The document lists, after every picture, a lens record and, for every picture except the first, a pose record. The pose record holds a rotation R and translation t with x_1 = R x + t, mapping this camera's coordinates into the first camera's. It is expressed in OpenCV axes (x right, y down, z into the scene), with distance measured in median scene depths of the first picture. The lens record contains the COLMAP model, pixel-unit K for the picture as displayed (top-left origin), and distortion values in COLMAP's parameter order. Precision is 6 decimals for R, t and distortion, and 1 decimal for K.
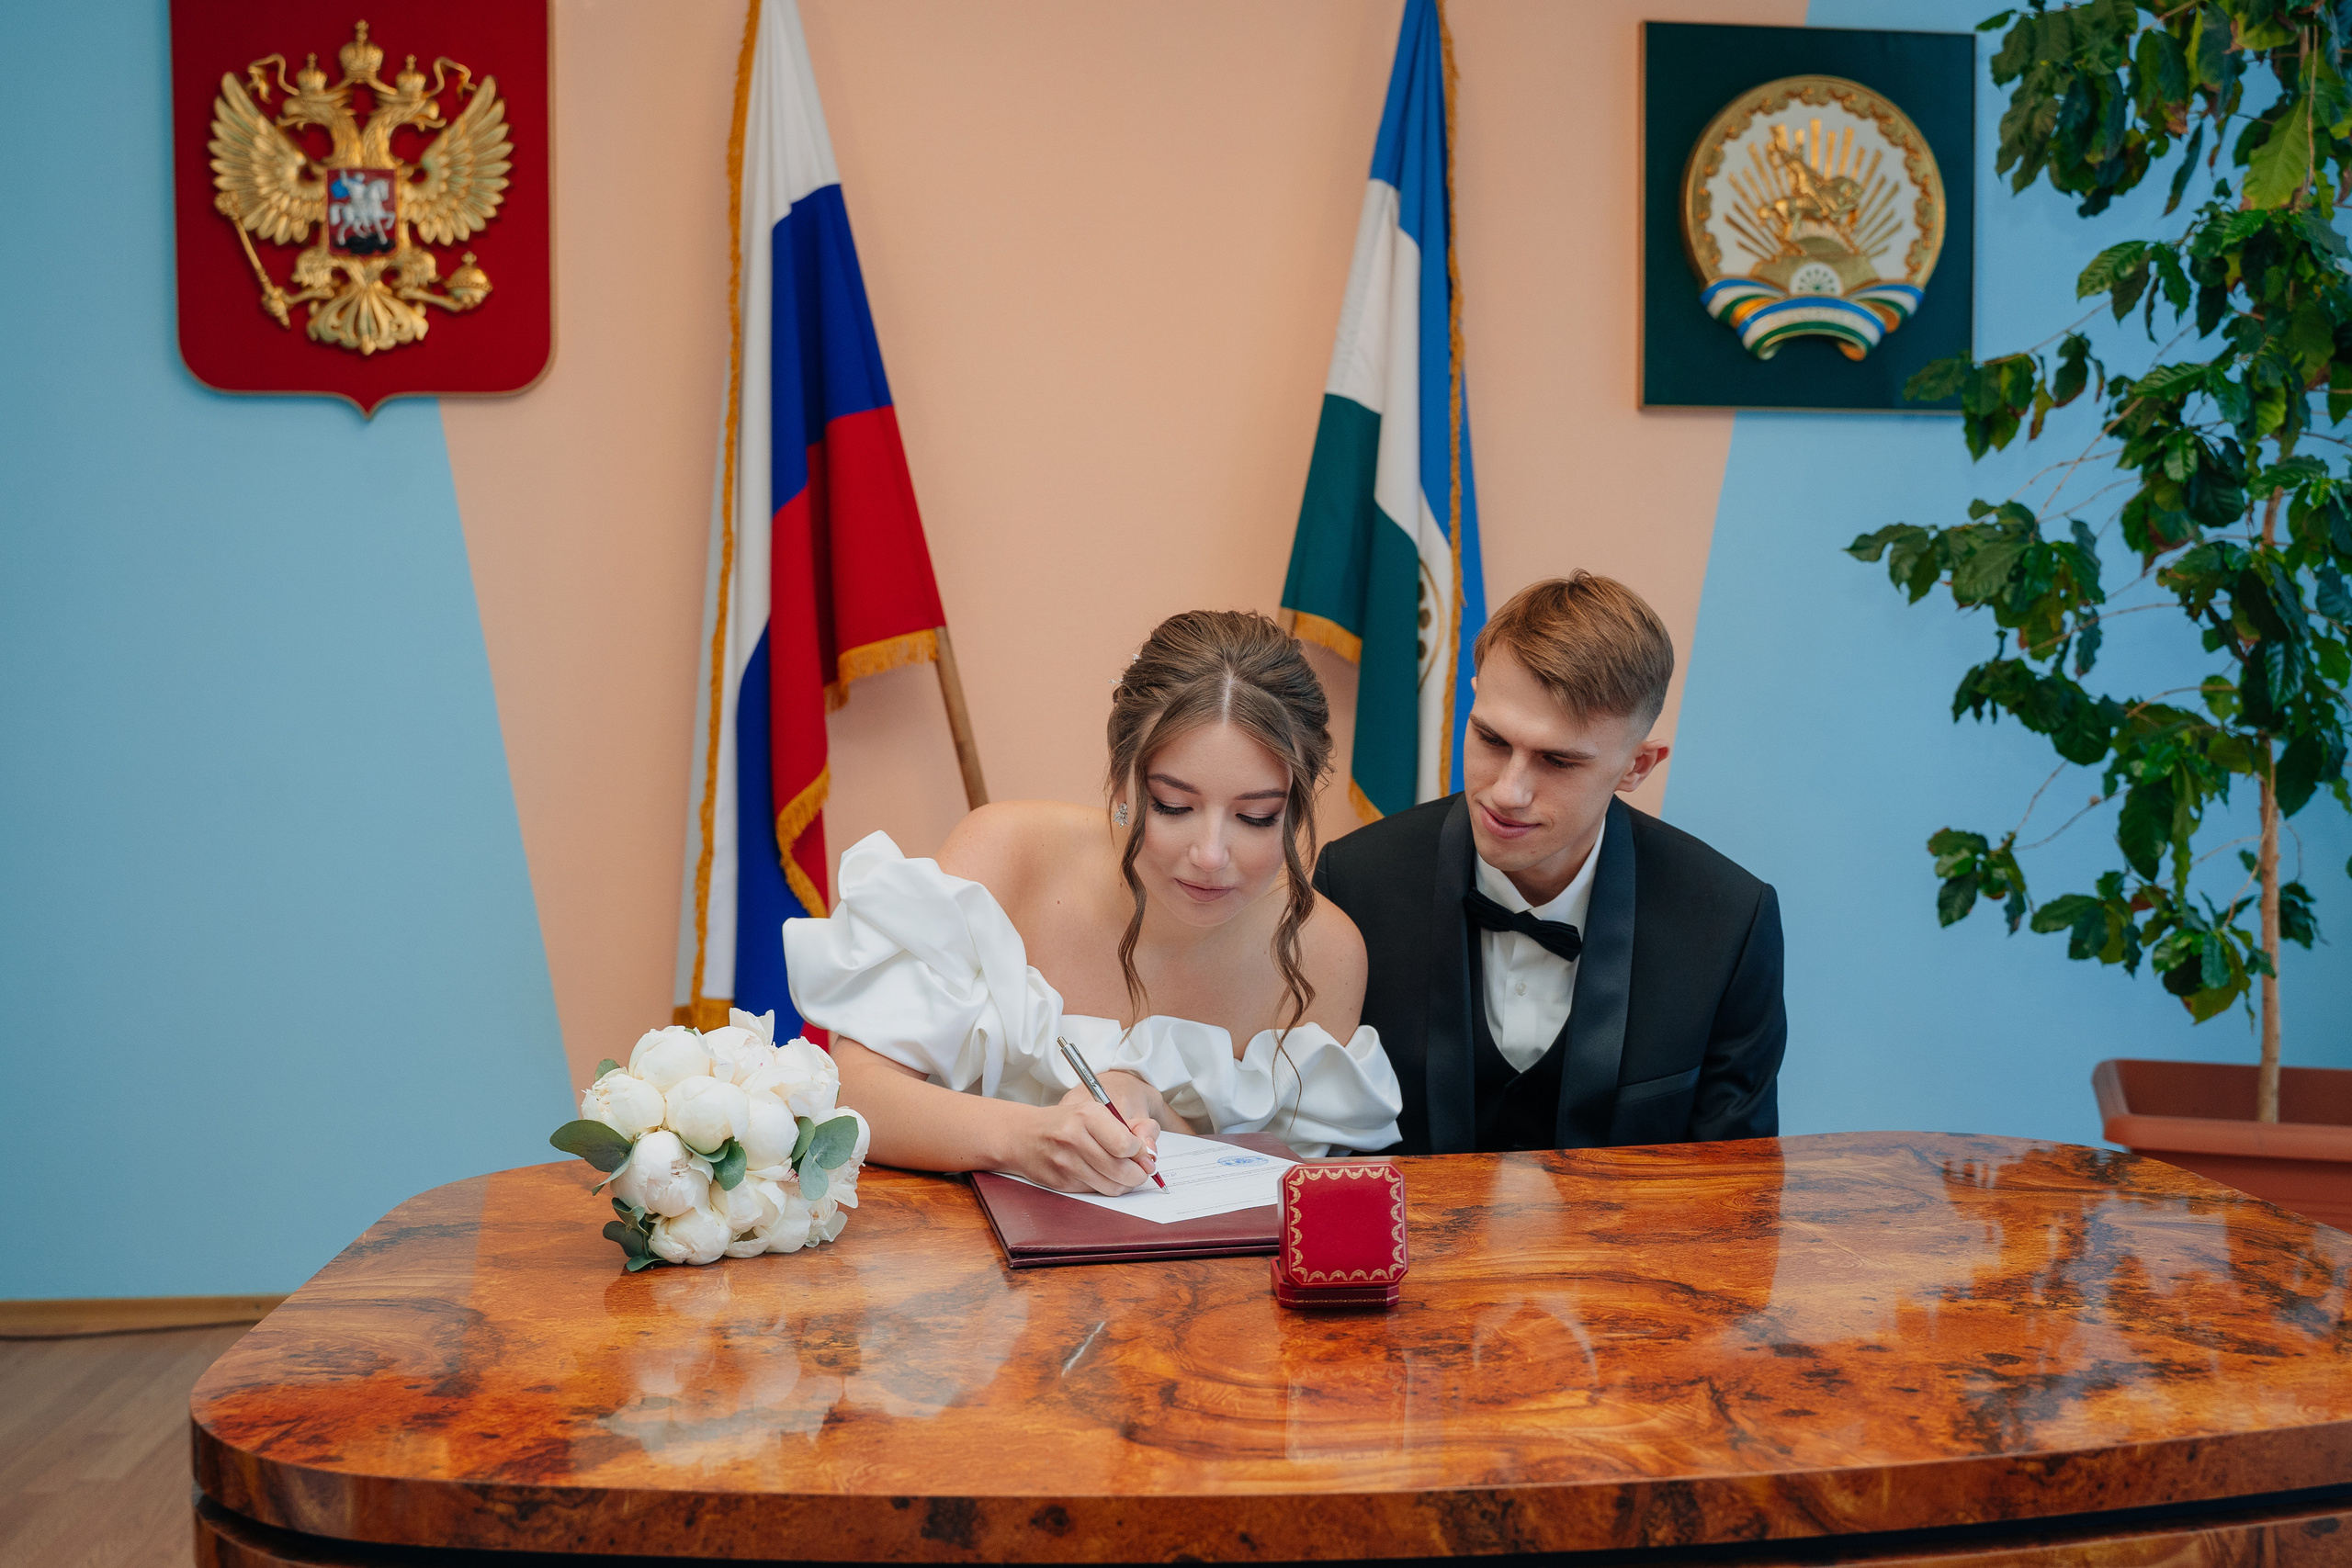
lens RADIAL K [[2253.0, 0, 1230.2], [0, 2253.0, 829.1], [0, 0, 1]] dist [-0.091295, 0.109589]
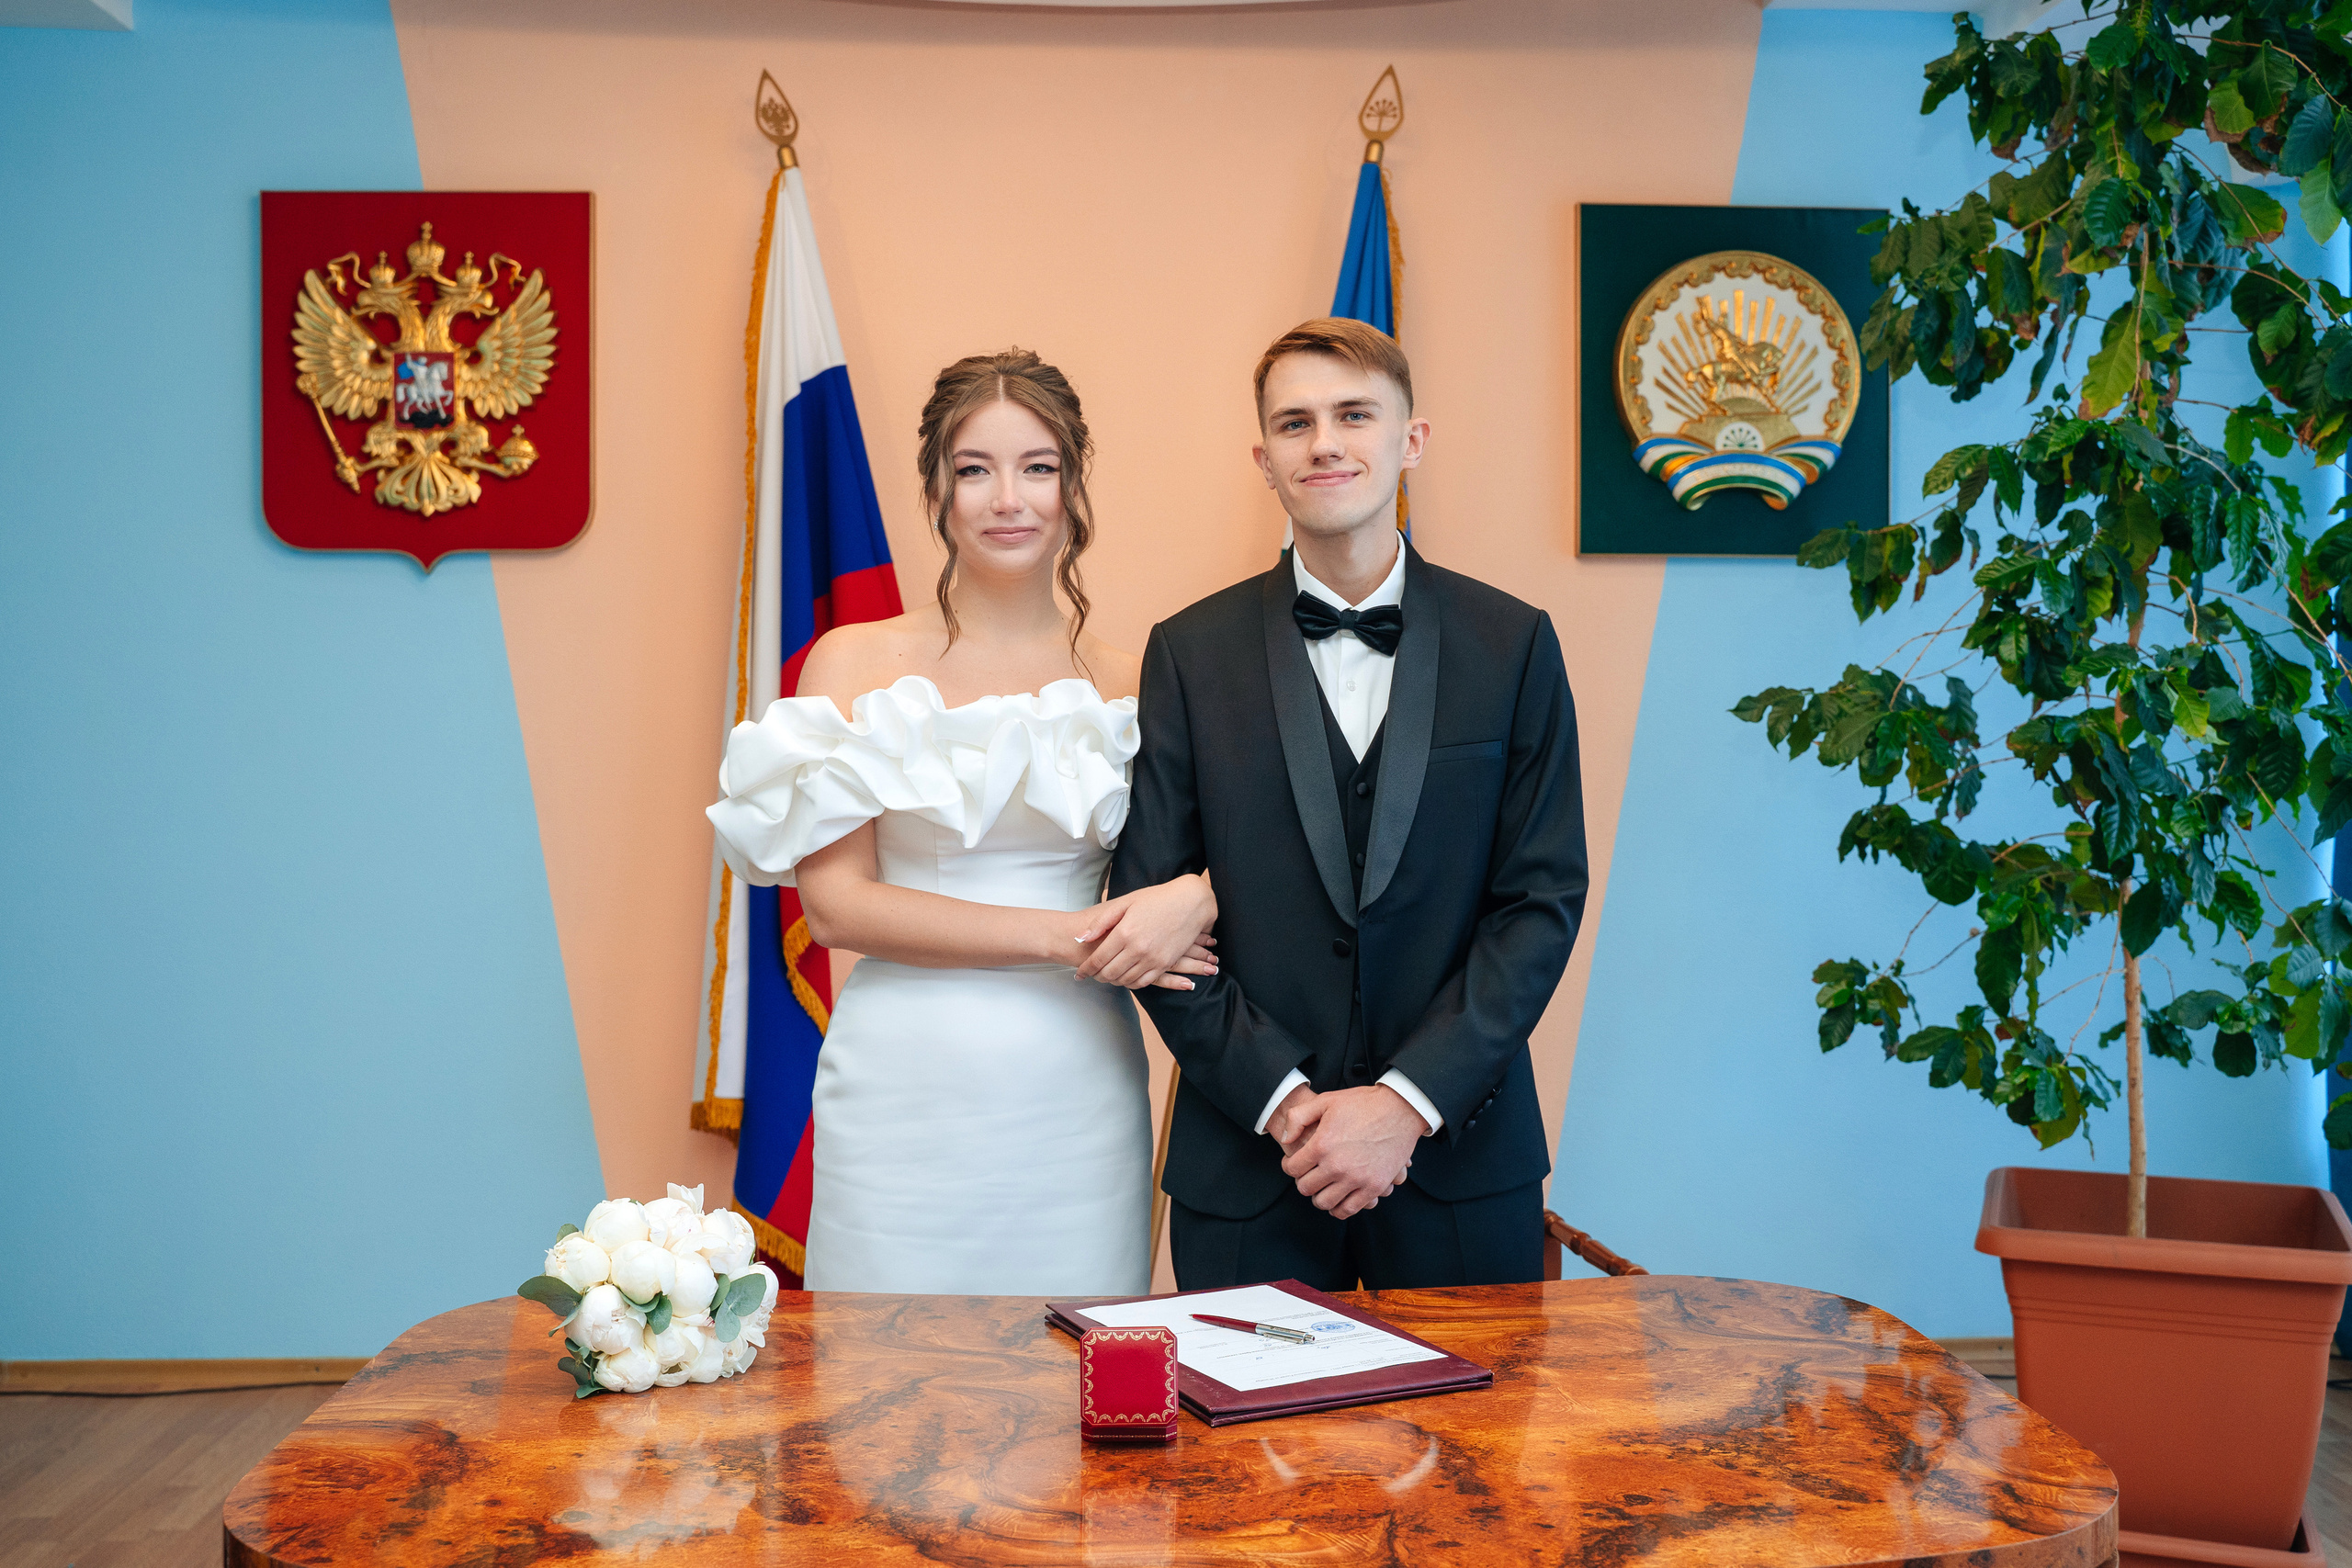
lens RADIAL K [[2218.0, 0, 1178.0], [0, 2218.0, 783.9], [0, 0, 1]] dist [-0.080441, 0.110855]
pose [[0.998674, 0.002100, -0.051438, 0.049147], [-0.004135, 0.999211, -0.039497, -0.037340], [0.051314, 0.039657, 0.997895, -0.085983]]
